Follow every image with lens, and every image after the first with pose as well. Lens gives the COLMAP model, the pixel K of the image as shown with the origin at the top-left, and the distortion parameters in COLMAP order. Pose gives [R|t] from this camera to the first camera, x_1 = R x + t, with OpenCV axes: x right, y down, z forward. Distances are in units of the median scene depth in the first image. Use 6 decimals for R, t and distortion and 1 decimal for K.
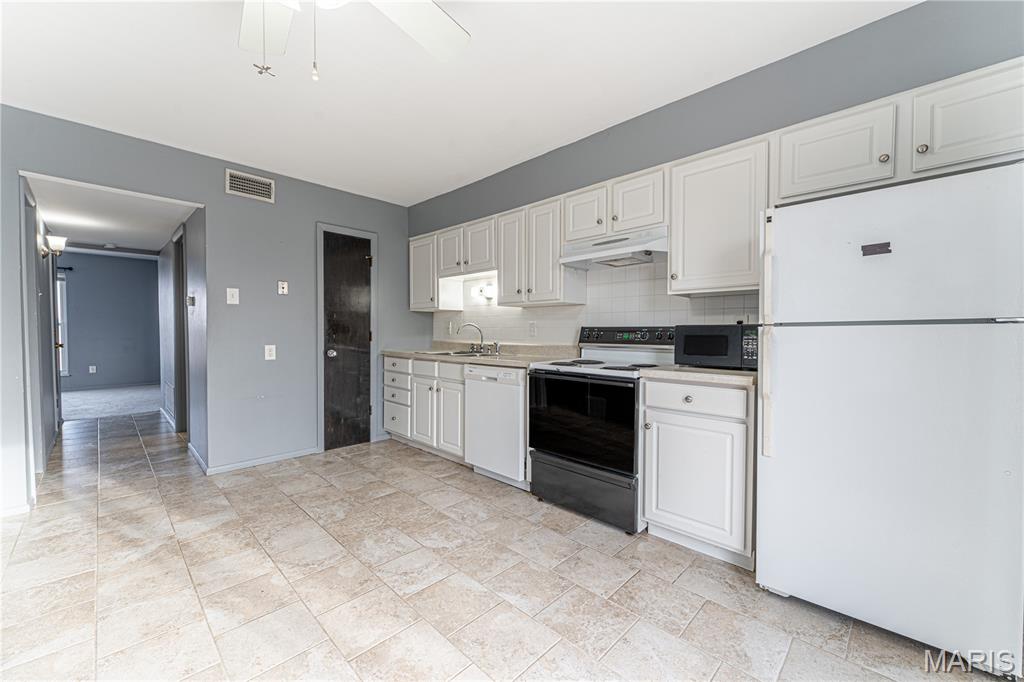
lens RADIAL K [[406.5, 0, 511.5], [0, 406.5, 340.3], [0, 0, 1]] dist [0.003386, -0.000003]
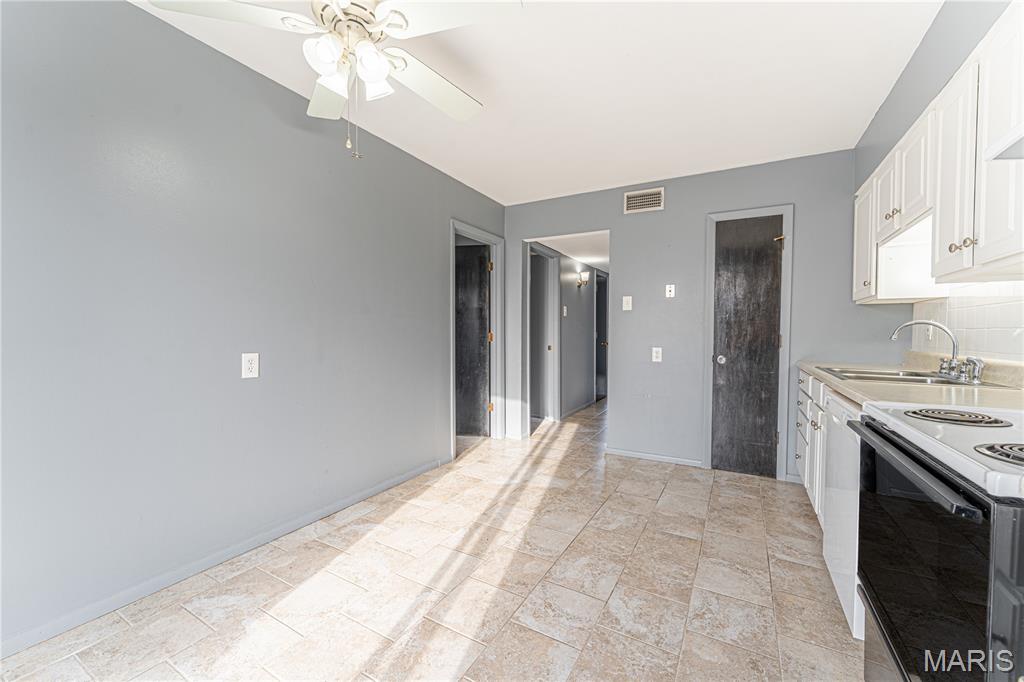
lens RADIAL K [[406.5, 0, 510.9], [0, 406.5, 339.7], [0, 0, 1]] dist [0.003386, -0.000003]
pose [[0.256085, 0.014268, -0.966549, 0.335415], [-0.025326, 0.999647, 0.008046, -0.007141], [0.966322, 0.022418, 0.256356, 0.400397]]
